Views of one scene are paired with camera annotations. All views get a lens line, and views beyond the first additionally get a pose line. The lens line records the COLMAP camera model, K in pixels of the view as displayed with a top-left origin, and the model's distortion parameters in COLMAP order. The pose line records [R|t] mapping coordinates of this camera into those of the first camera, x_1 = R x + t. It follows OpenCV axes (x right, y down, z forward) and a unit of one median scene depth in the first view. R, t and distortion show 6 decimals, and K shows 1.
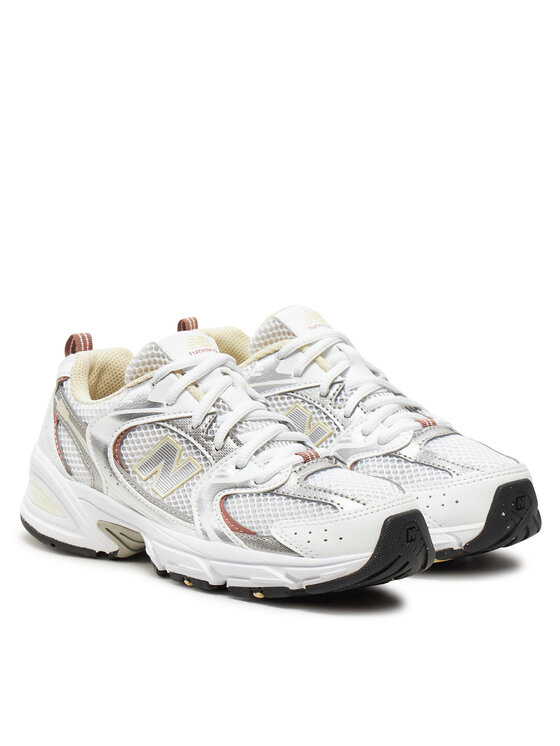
lens RADIAL K [[2212.2, 0, 280.0], [0, 2212.2, 373.0], [0, 0, 1]] dist [-1.365241, 0.523787]
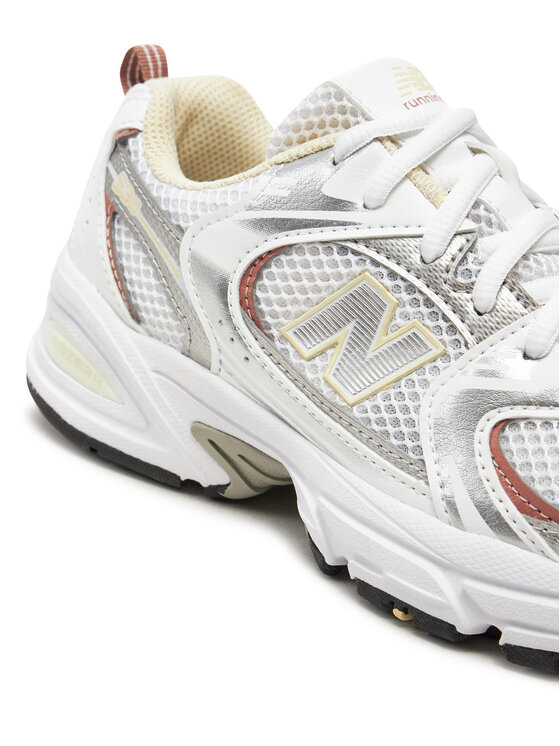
lens RADIAL K [[1457.9, 0, 280.0], [0, 1457.9, 373.0], [0, 0, 1]] dist [-0.007829, 0.110184]
pose [[0.994206, 0.045308, 0.097473, -0.098981], [-0.062838, 0.980714, 0.185073, -0.007835], [-0.087208, -0.190126, 0.977879, 0.677690]]
